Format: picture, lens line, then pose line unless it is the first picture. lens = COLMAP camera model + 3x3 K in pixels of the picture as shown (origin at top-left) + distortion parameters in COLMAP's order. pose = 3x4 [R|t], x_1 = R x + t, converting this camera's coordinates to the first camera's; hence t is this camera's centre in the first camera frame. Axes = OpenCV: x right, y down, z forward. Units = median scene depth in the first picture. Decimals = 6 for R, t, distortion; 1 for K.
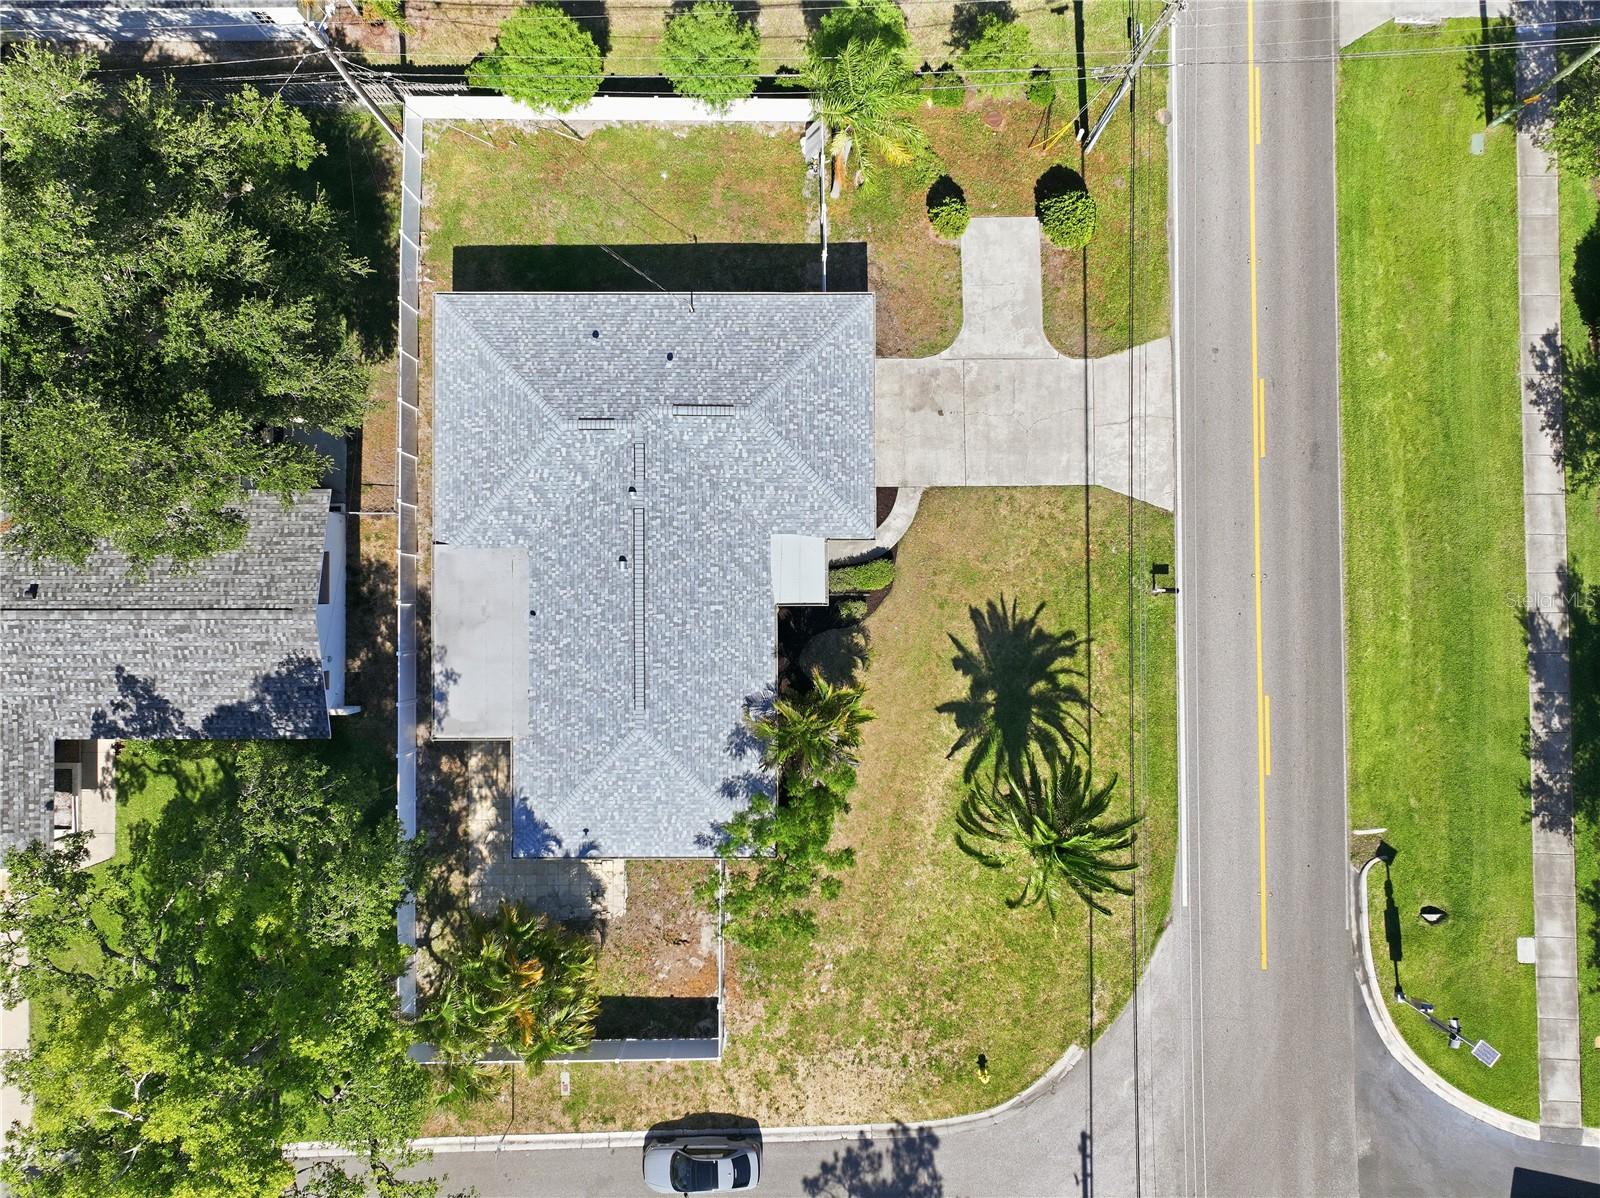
lens RADIAL K [[1107.9, 0, 800.3], [0, 1107.9, 593.7], [0, 0, 1]] dist [0.007391, 0.001843]
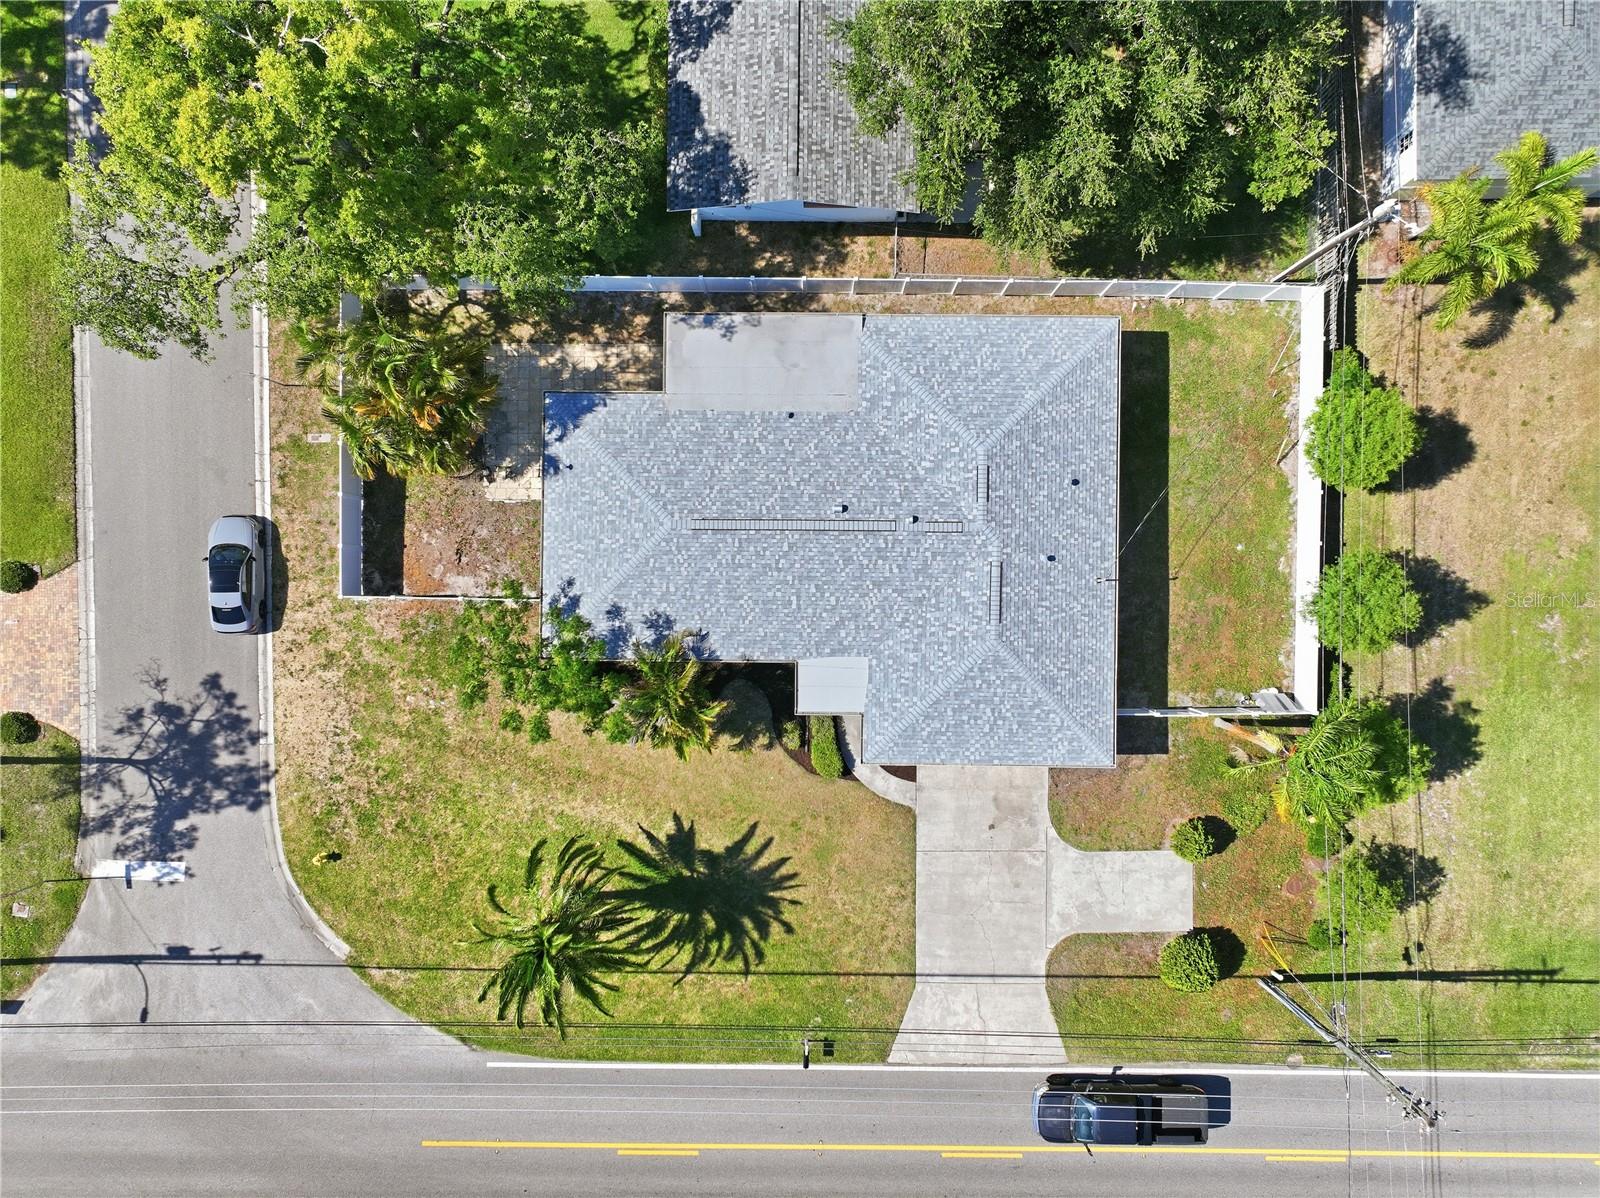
lens RADIAL K [[1107.9, 0, 800.3], [0, 1107.9, 593.7], [0, 0, 1]] dist [0.007391, 0.001843]
pose [[-0.013879, 0.999876, -0.007437, -0.072518], [-0.999644, -0.013706, 0.022896, -0.014543], [0.022792, 0.007752, 0.999710, 0.016880]]
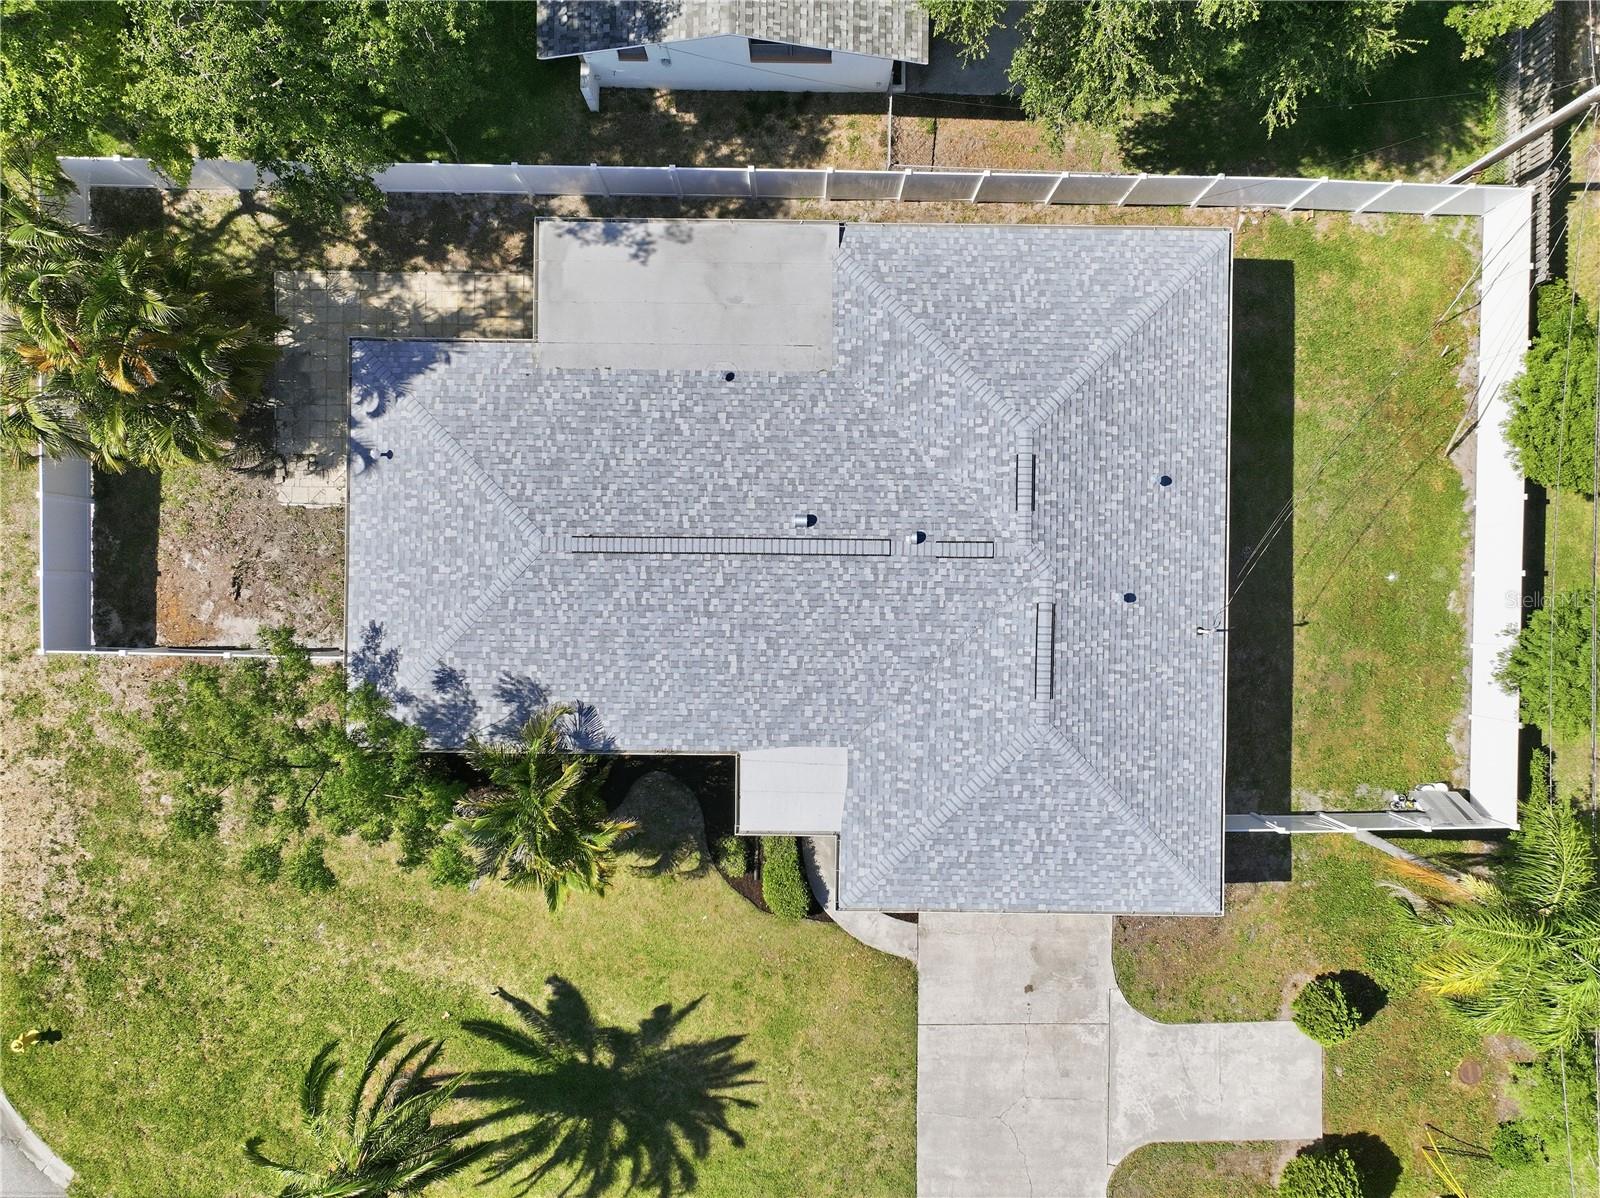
lens RADIAL K [[1119.8, 0, 796.4], [0, 1119.8, 594.5], [0, 0, 1]] dist [-0.006210, 0.038837]
pose [[-0.015789, 0.999850, -0.007133, -0.106654], [-0.999831, -0.015721, 0.009522, -0.027873], [0.009408, 0.007282, 0.999929, 0.339562]]
